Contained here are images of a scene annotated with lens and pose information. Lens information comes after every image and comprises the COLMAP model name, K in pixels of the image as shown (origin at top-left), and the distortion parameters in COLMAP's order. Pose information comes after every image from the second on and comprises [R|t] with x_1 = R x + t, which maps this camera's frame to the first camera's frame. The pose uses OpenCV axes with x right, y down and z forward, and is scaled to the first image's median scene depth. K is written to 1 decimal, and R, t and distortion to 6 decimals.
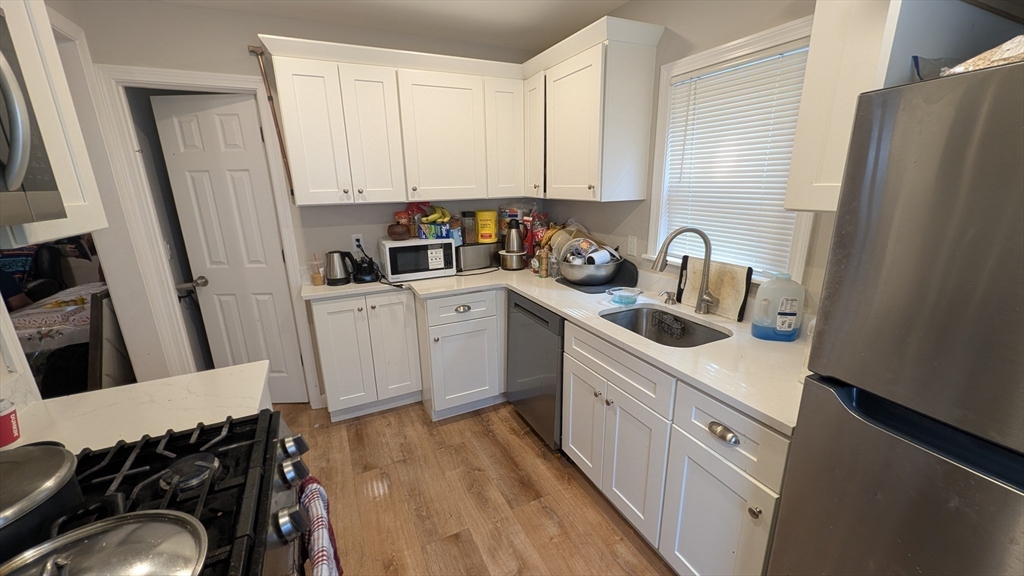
lens RADIAL K [[390.0, 0, 508.3], [0, 390.0, 291.7], [0, 0, 1]] dist [-0.000862, -0.000410]
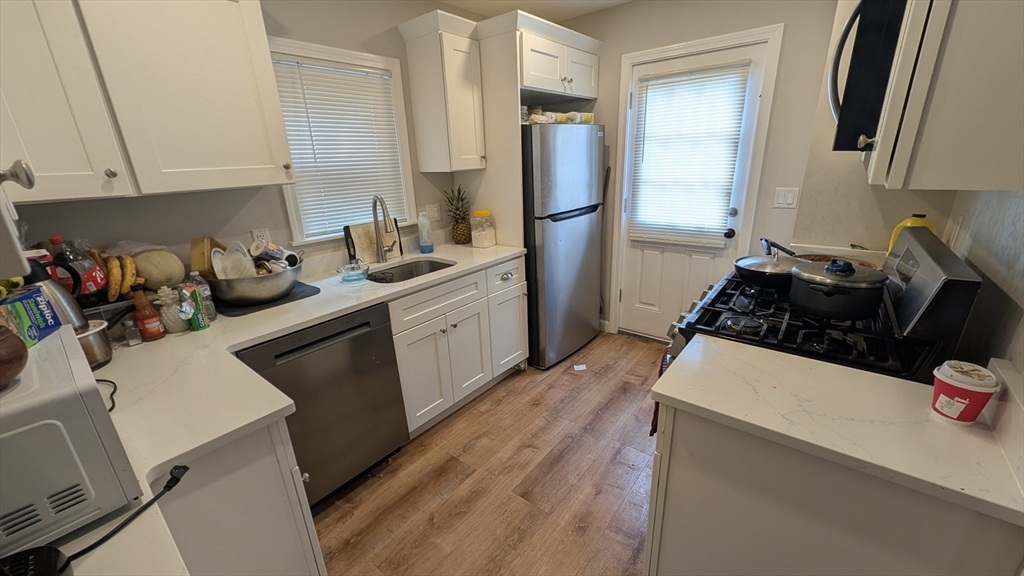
lens RADIAL K [[390.0, 0, 508.3], [0, 390.0, 291.7], [0, 0, 1]] dist [-0.000862, -0.000410]
pose [[-0.414420, -0.254564, 0.873758, -0.823737], [0.294276, 0.871024, 0.393342, -0.244529], [-0.861195, 0.420135, -0.286058, 1.033309]]
